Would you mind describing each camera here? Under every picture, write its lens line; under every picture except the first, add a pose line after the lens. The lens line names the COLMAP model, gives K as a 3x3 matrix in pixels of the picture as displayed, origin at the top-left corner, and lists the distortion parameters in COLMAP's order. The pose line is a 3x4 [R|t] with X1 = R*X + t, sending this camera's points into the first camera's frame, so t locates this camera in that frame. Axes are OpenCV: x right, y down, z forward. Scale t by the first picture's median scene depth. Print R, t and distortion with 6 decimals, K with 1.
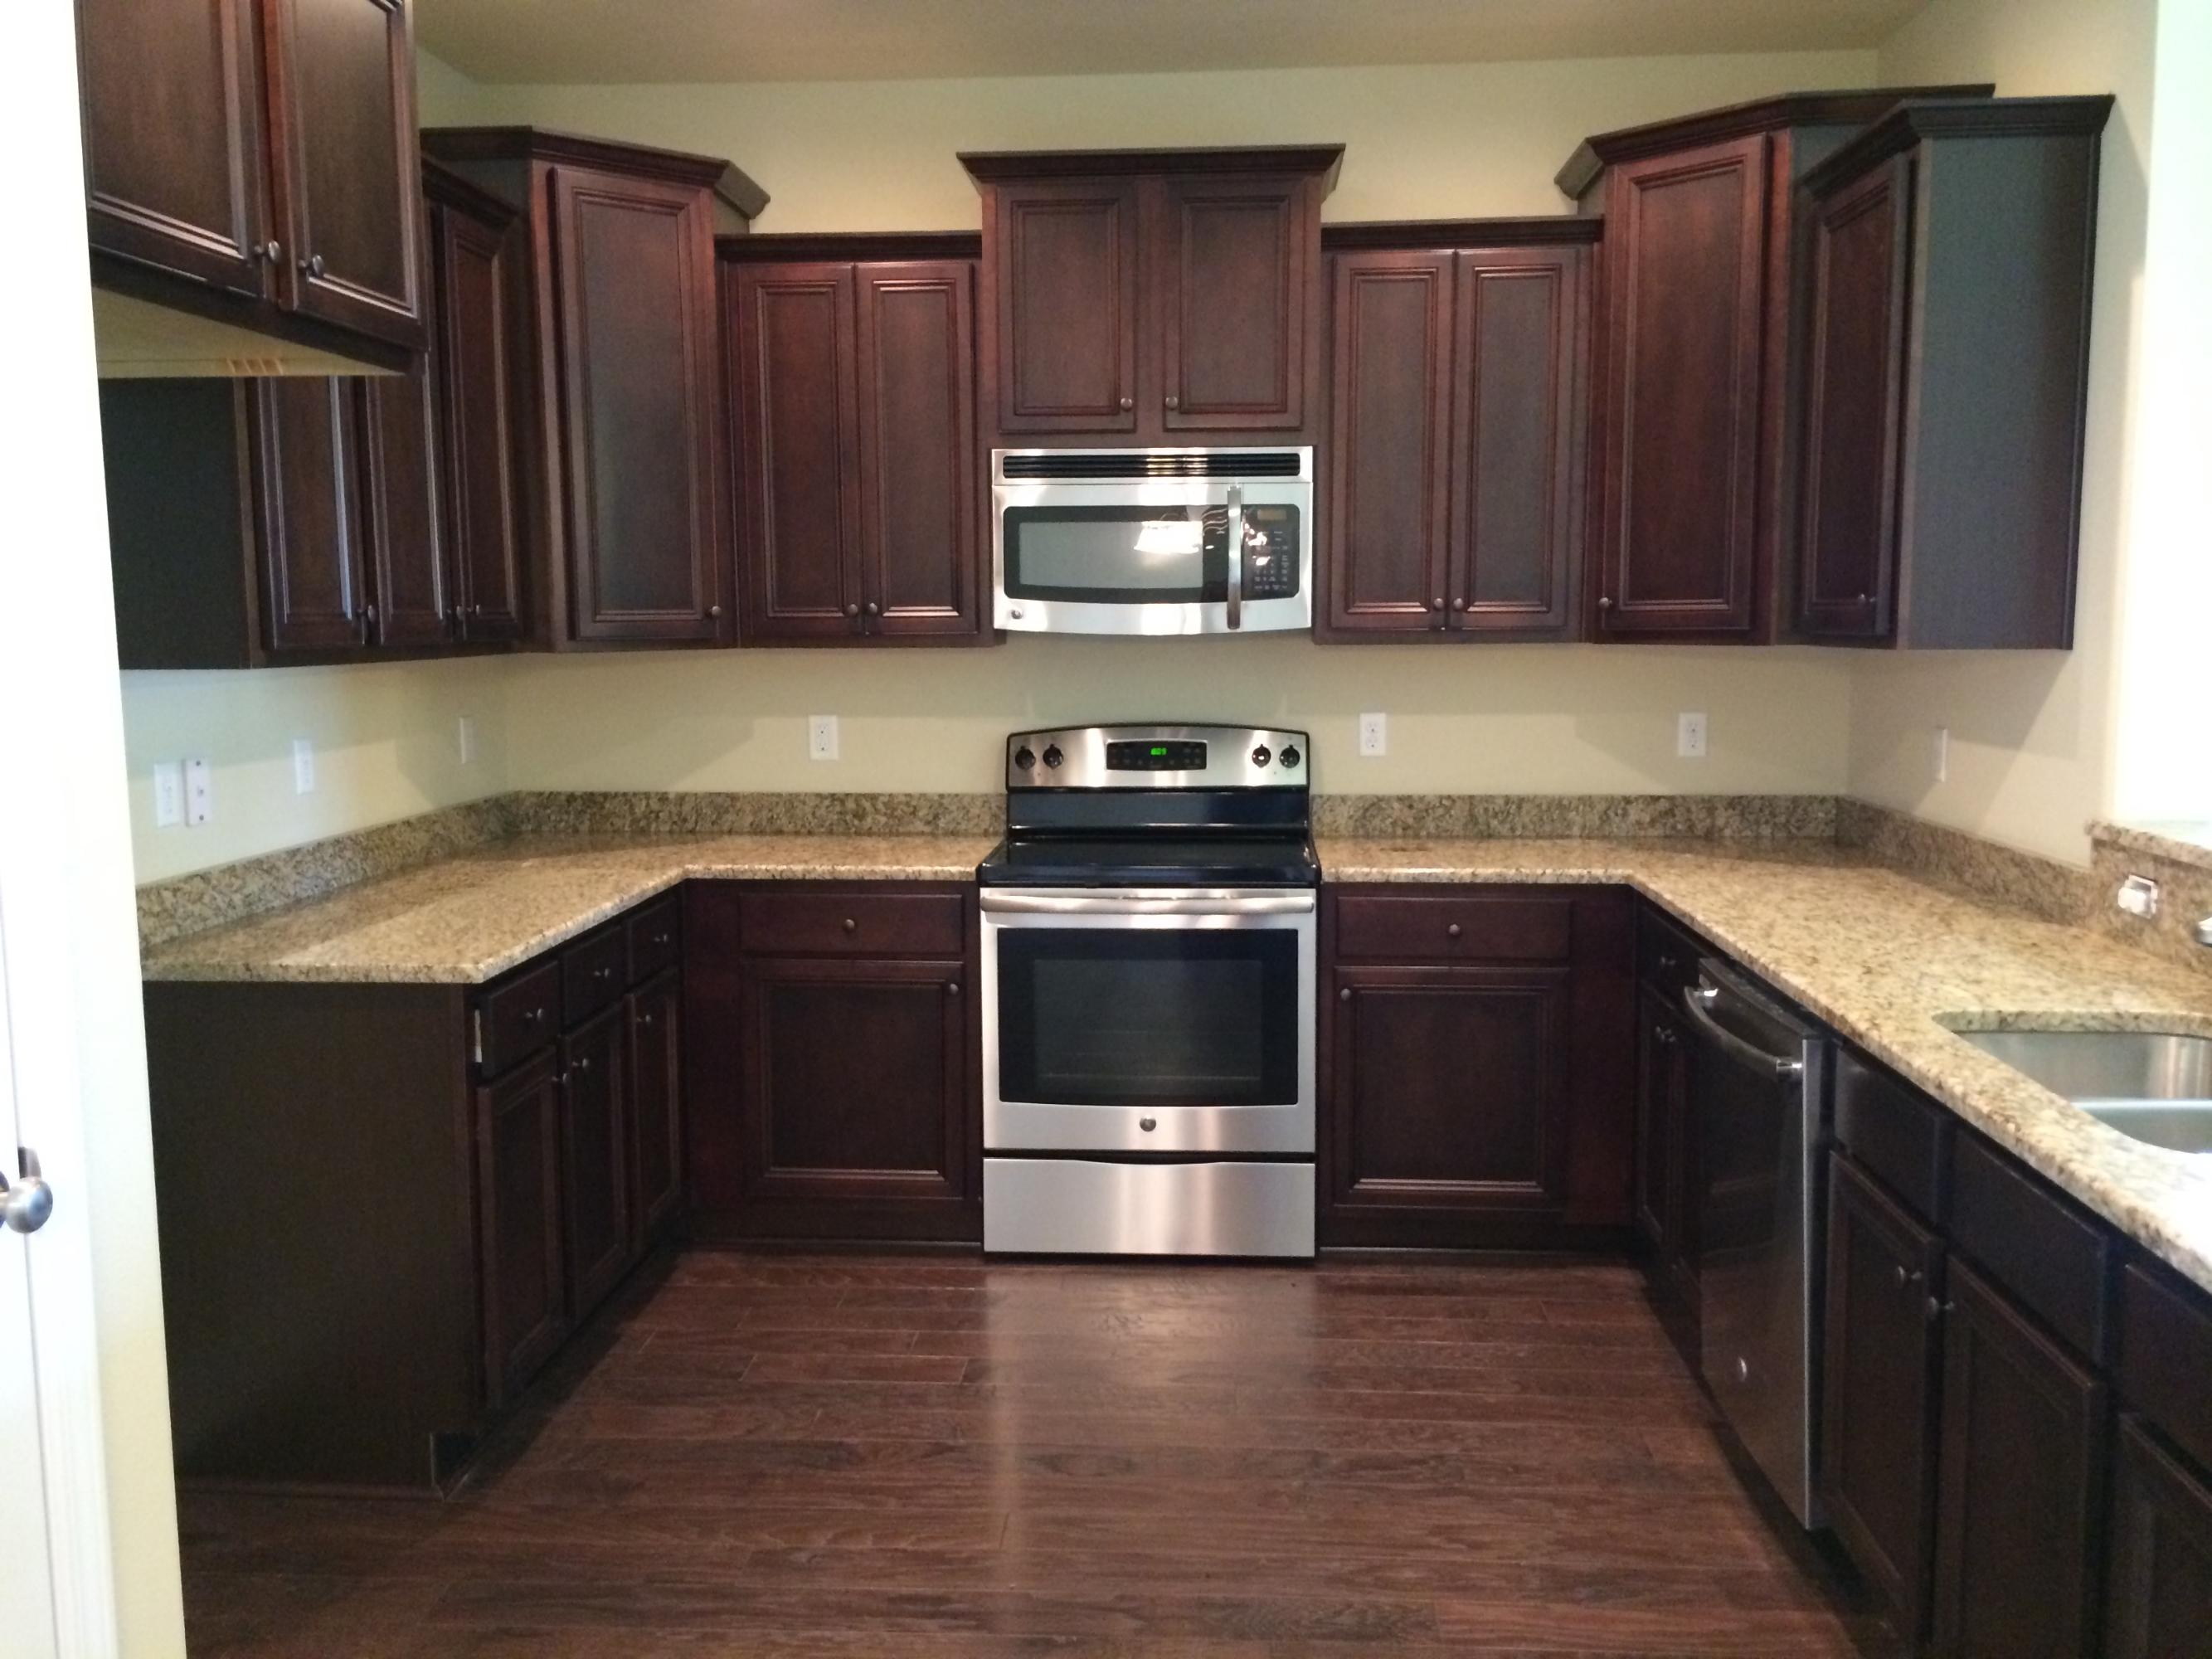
lens RADIAL K [[1911.1, 0, 1098.2], [0, 1911.1, 824.9], [0, 0, 1]] dist [0.104958, -0.143884]
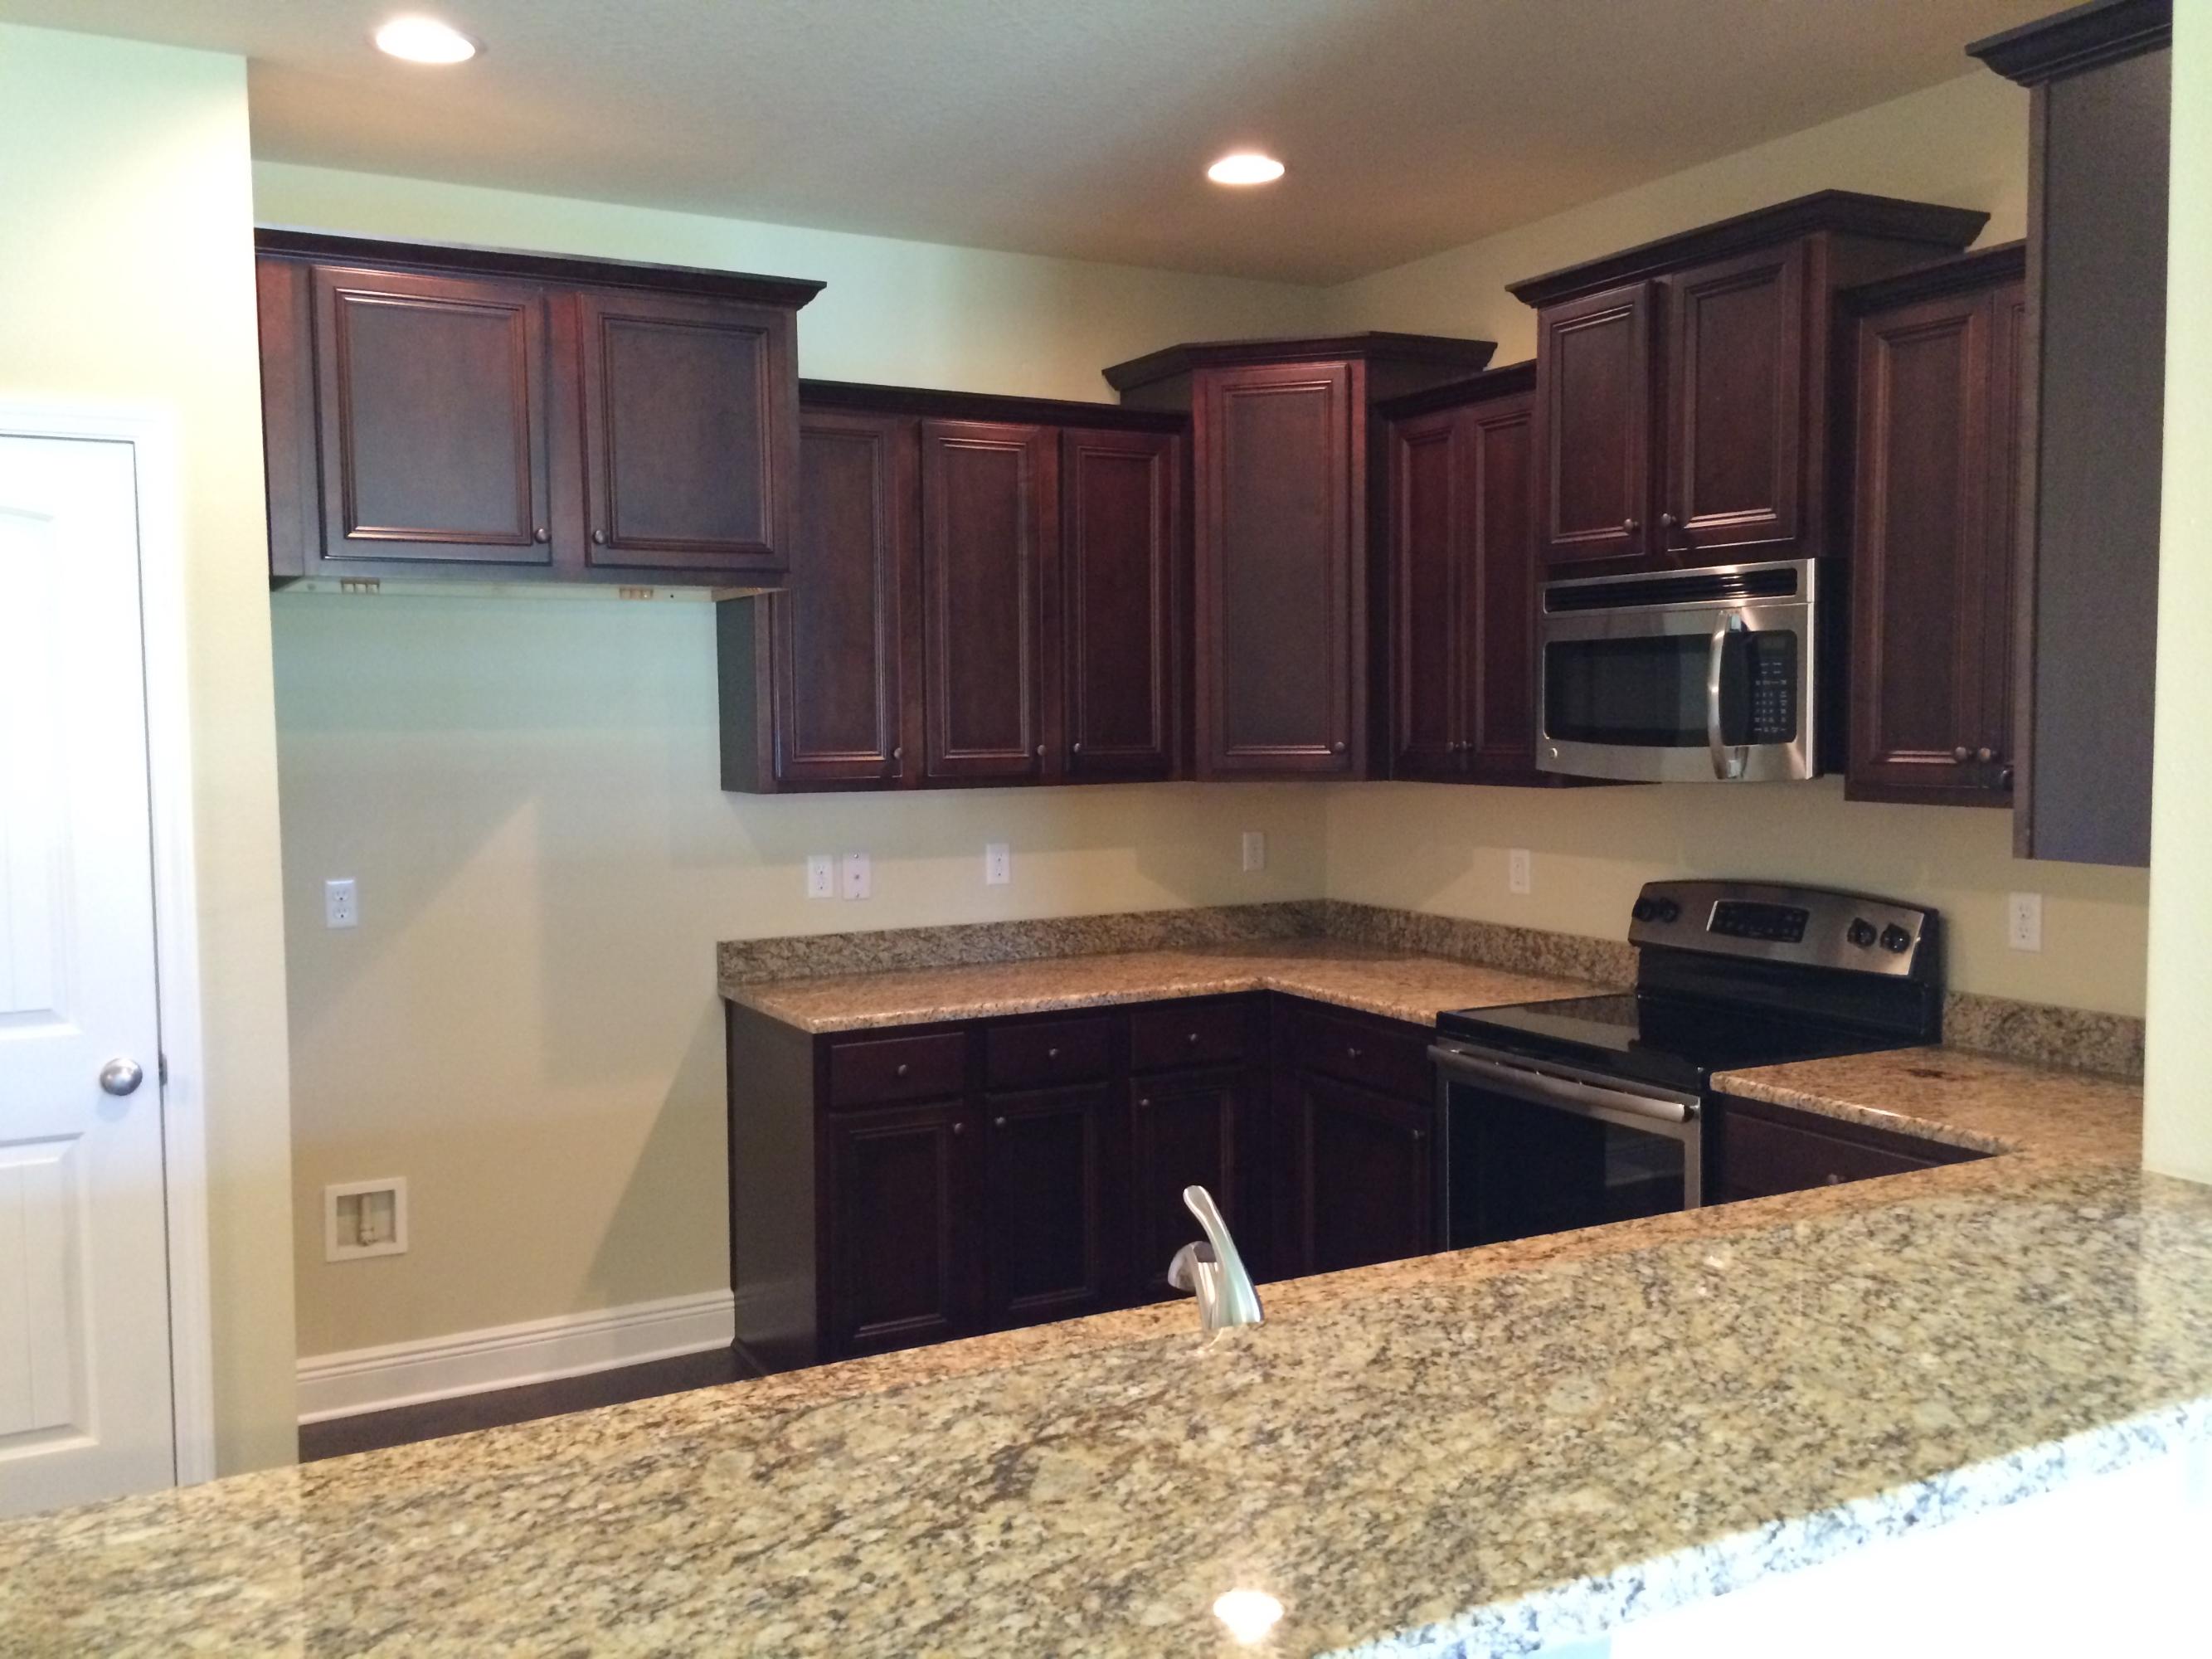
lens RADIAL K [[1911.1, 0, 1098.2], [0, 1911.1, 824.9], [0, 0, 1]] dist [0.104958, -0.143884]
pose [[0.543988, 0.053042, -0.837415, 0.599824], [-0.088554, 0.996056, 0.005566, -0.058670], [0.834407, 0.071129, 0.546539, 0.288297]]
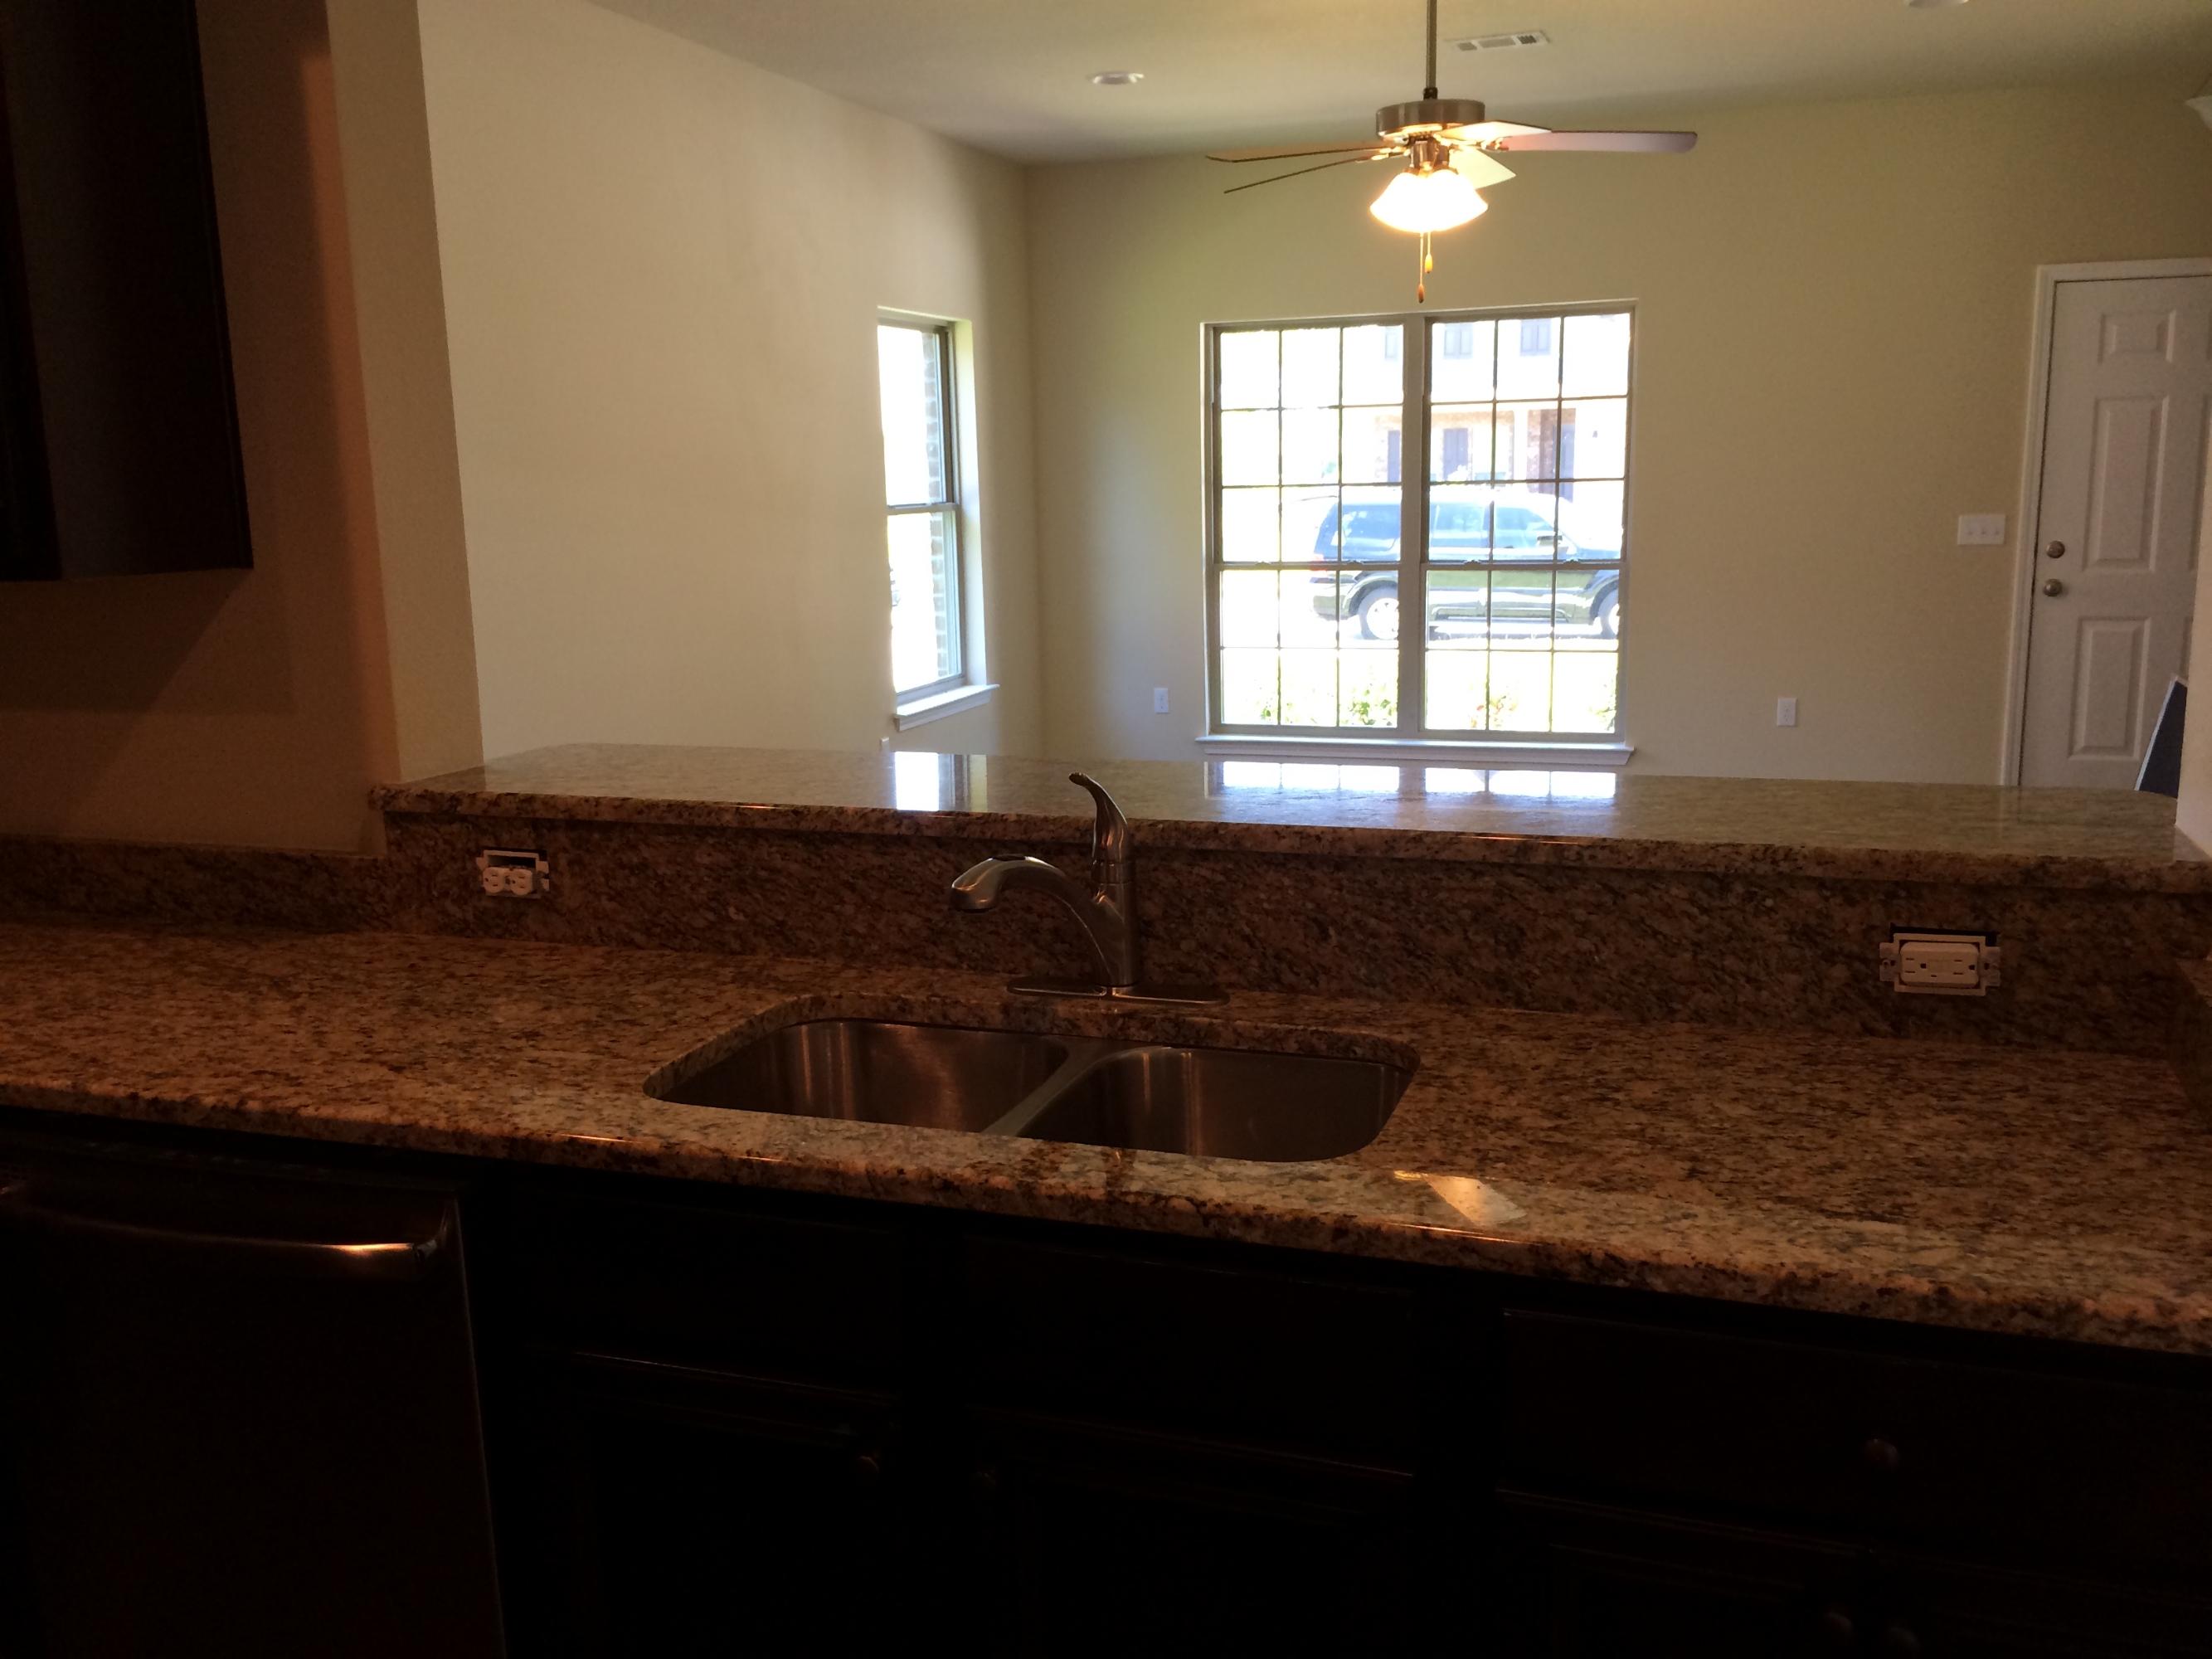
lens RADIAL K [[1911.1, 0, 1098.2], [0, 1911.1, 824.9], [0, 0, 1]] dist [0.104958, -0.143884]
pose [[0.265094, -0.178794, 0.947501, -0.097502], [0.130378, 0.980280, 0.148502, -0.046448], [-0.955367, 0.084166, 0.283177, 0.369219]]
